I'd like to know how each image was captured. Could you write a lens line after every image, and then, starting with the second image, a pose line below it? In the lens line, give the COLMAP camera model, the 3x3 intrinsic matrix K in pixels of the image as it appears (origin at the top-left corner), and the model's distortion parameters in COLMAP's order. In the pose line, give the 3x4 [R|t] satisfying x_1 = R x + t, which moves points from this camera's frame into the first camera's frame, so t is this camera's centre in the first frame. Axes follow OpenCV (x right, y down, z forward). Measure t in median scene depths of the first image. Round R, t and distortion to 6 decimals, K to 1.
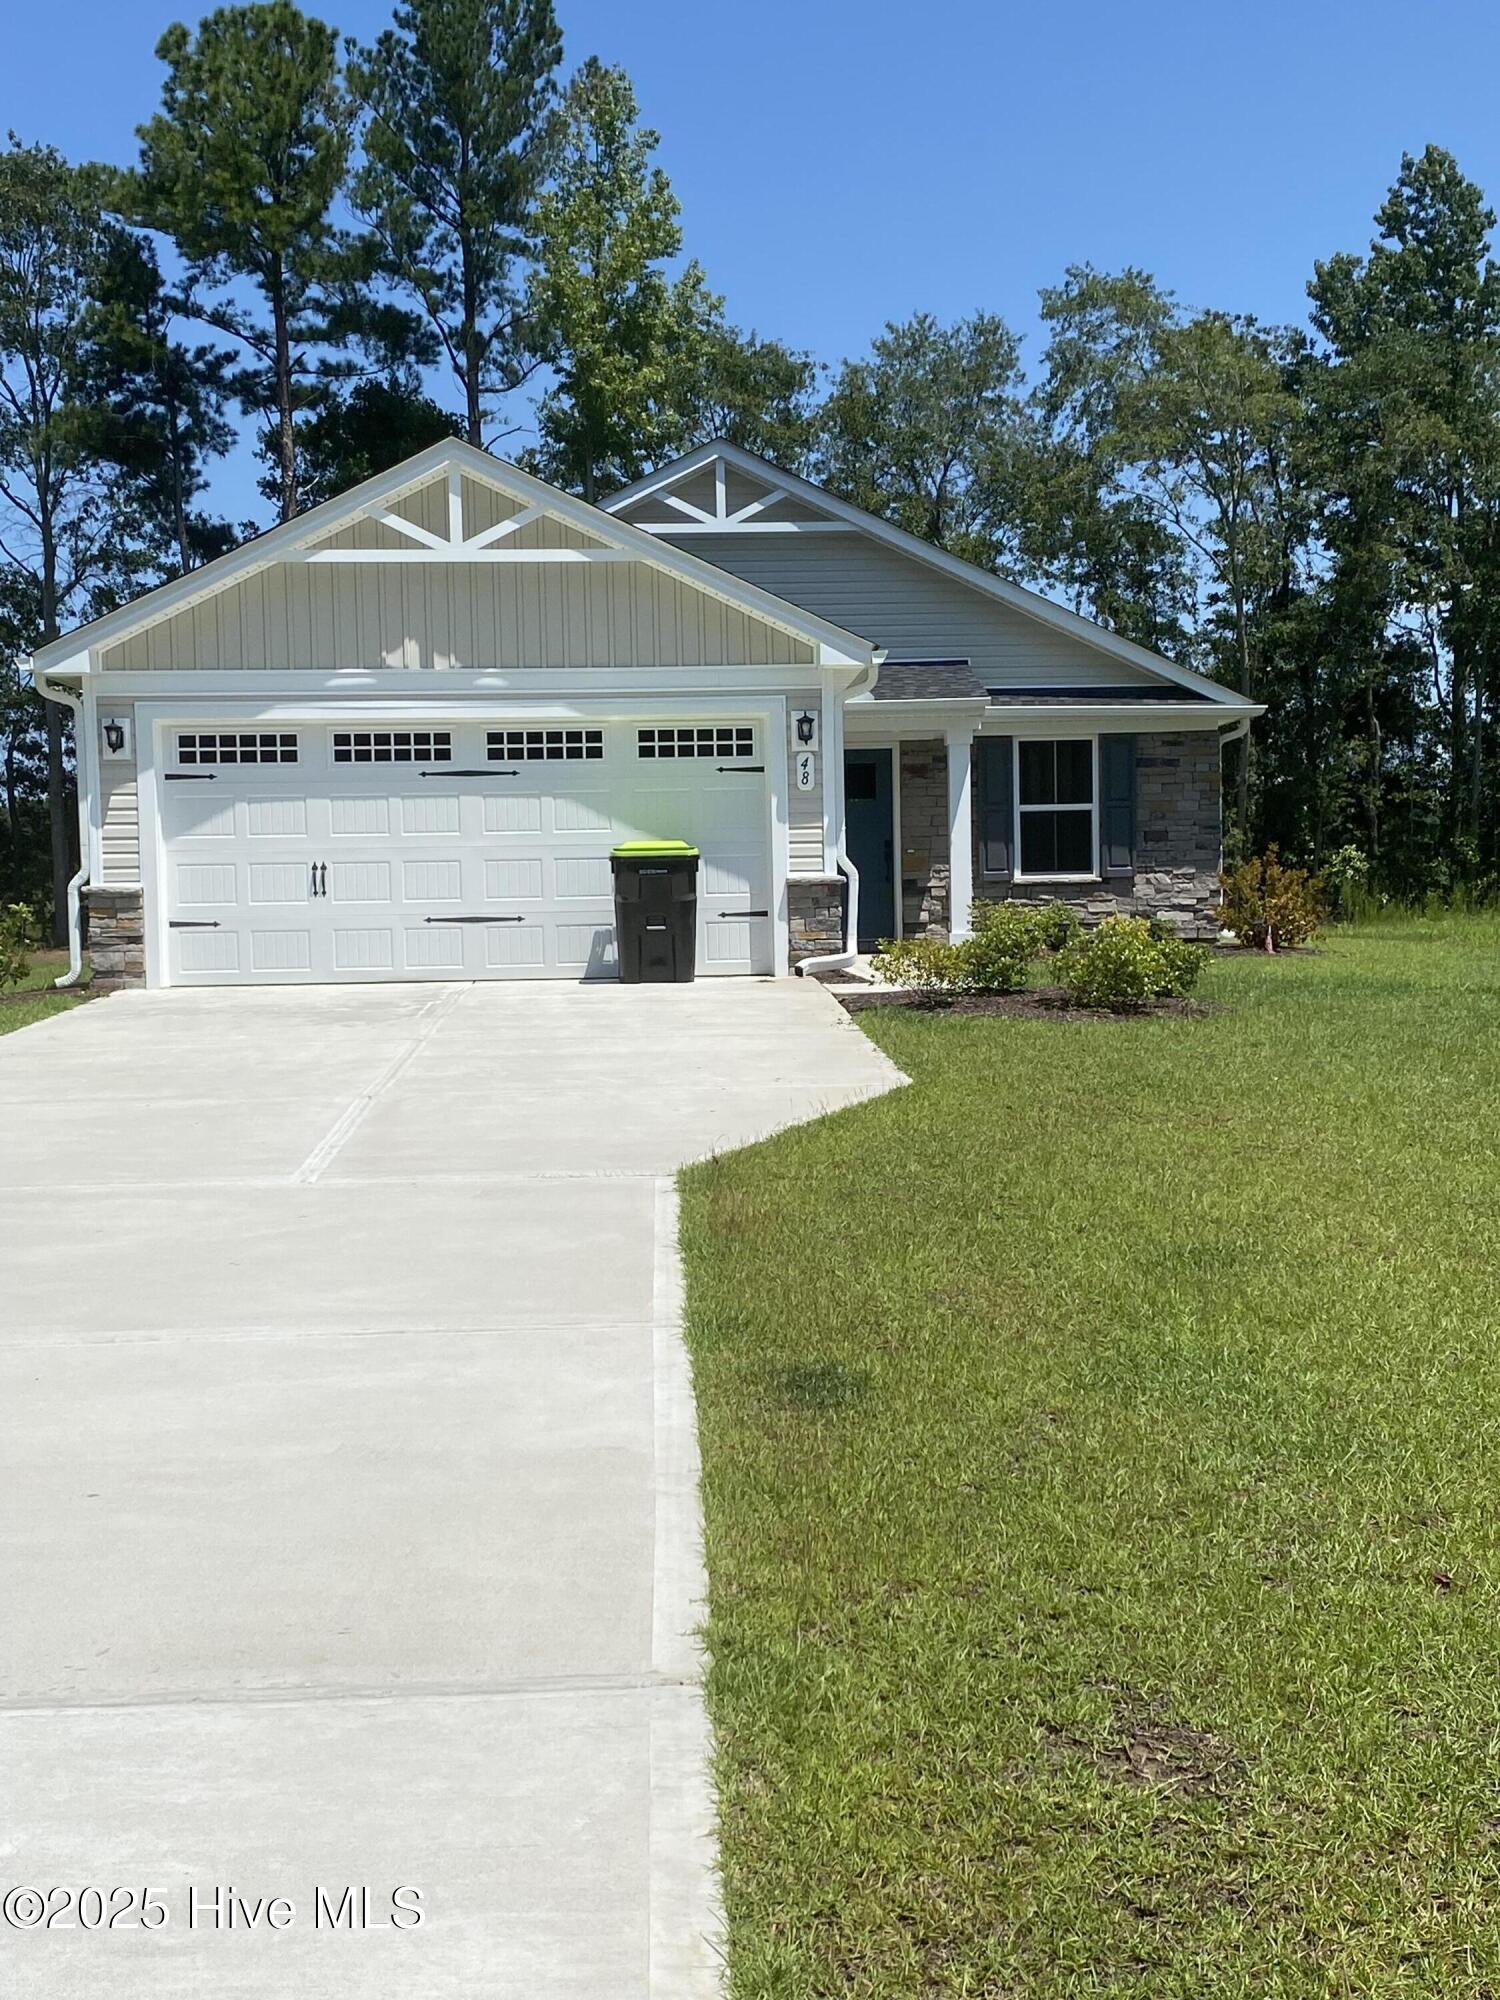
lens RADIAL K [[2648.0, 0, 746.9], [0, 2648.0, 995.6], [0, 0, 1]] dist [0.038313, 0.000000]
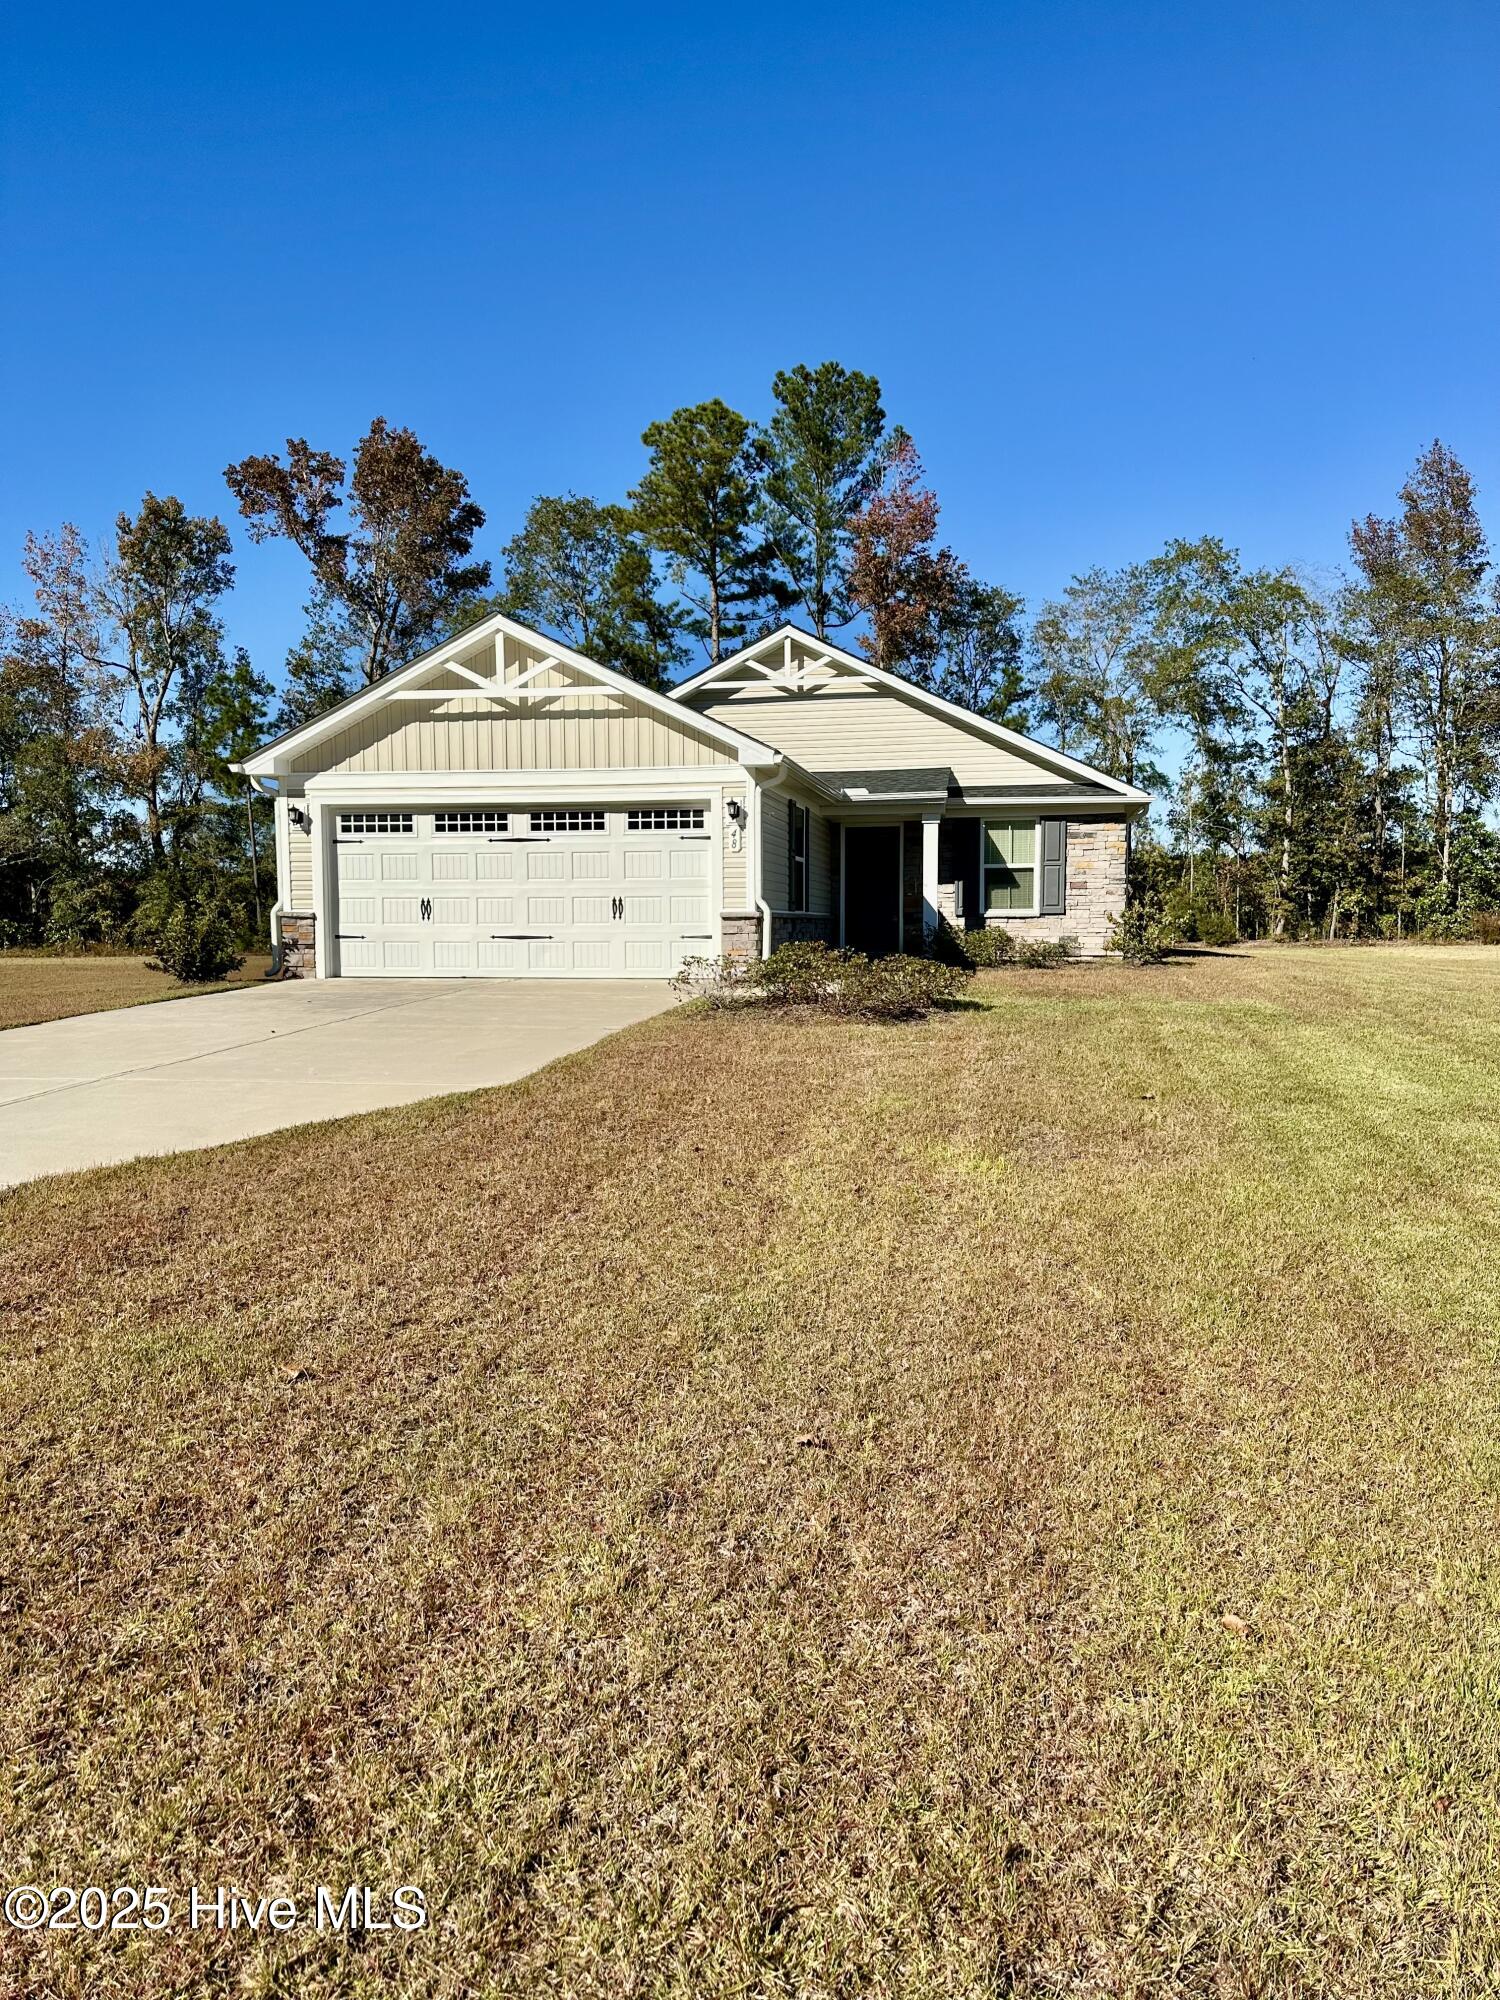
lens RADIAL K [[1400.8, 0, 753.6], [0, 1400.8, 1007.3], [0, 0, 1]] dist [0.065802, -0.071632]
pose [[0.974464, 0.028129, -0.222776, 0.070811], [-0.021553, 0.999259, 0.031899, -0.005993], [0.223508, -0.026283, 0.974348, 0.087648]]
